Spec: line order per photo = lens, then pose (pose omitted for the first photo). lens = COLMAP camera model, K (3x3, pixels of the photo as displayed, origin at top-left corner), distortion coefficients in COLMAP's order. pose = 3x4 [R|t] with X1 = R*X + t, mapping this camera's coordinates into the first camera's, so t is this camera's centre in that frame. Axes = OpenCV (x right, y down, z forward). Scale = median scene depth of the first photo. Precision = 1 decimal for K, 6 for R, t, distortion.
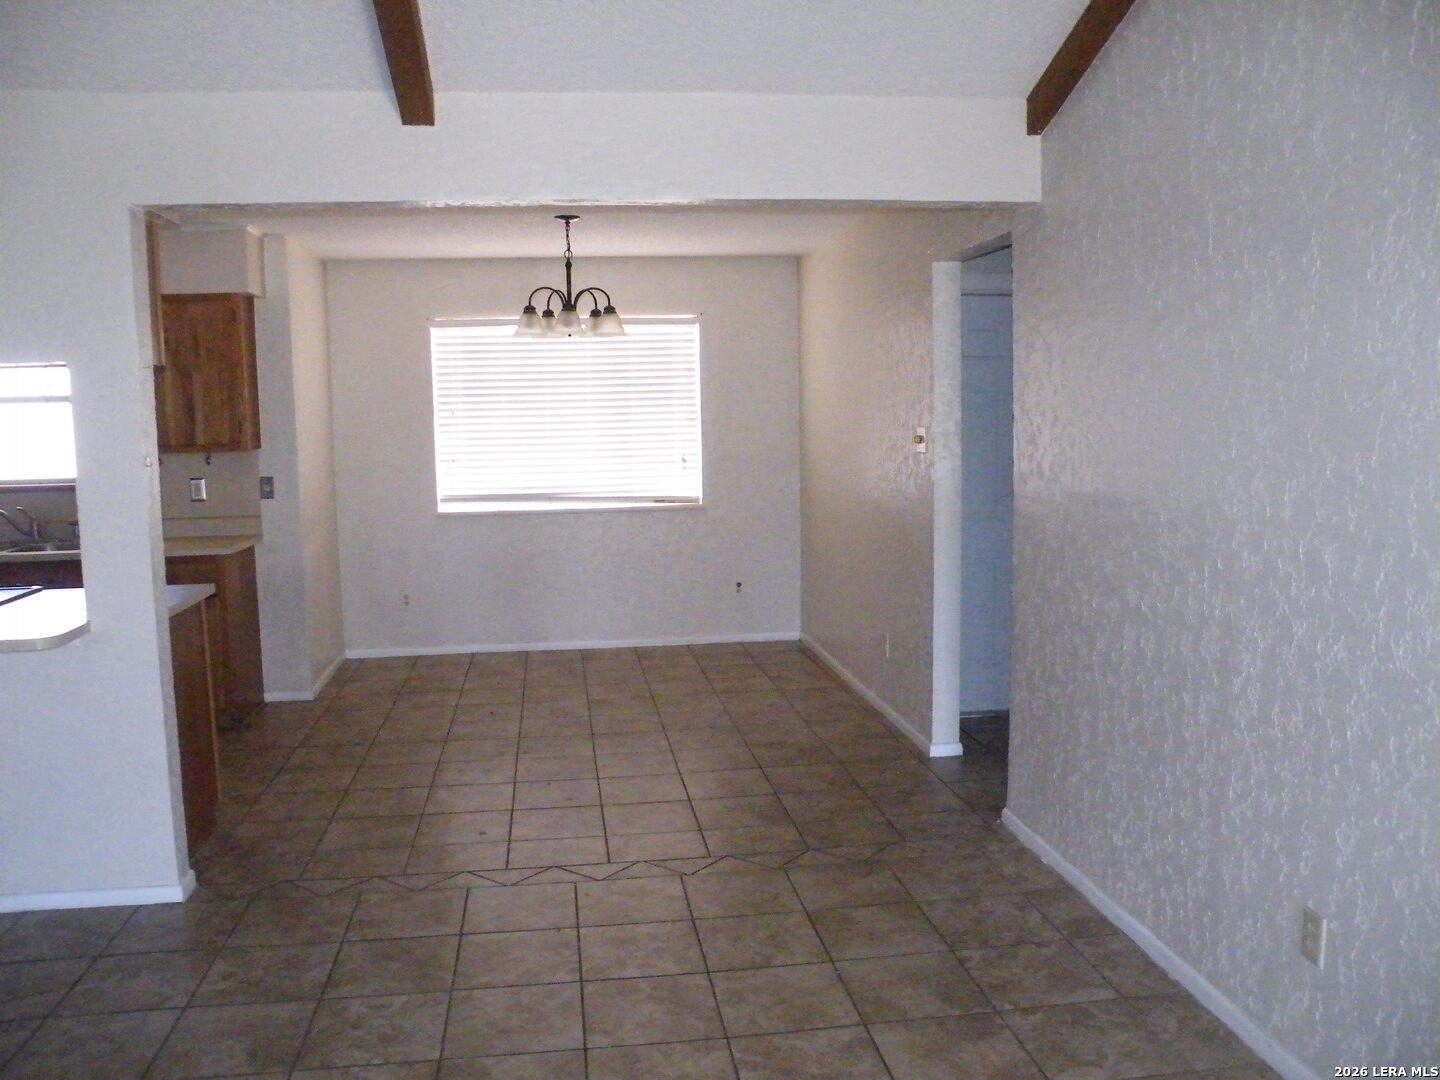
lens RADIAL K [[1174.7, 0, 707.2], [0, 1174.7, 545.6], [0, 0, 1]] dist [-0.164287, 0.168513]
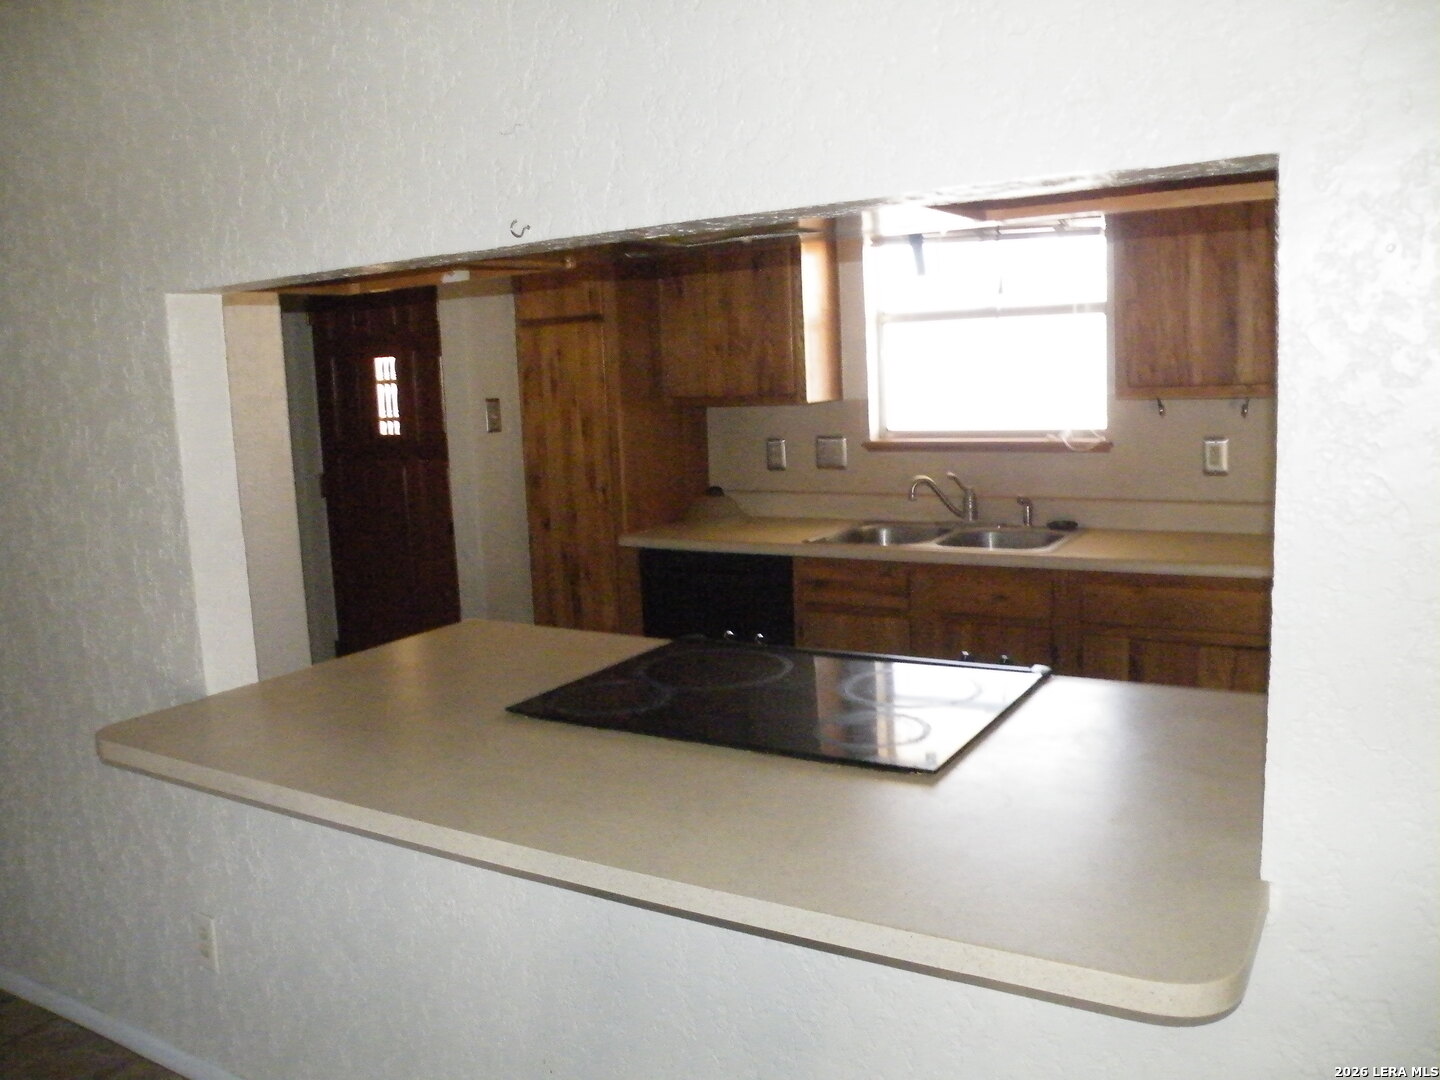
lens RADIAL K [[1174.7, 0, 707.2], [0, 1174.7, 545.6], [0, 0, 1]] dist [-0.164287, 0.168513]
pose [[0.767875, 0.079530, -0.635644, -0.273413], [-0.041866, 0.996372, 0.074089, -0.036762], [0.639230, -0.030279, 0.768419, 0.368610]]
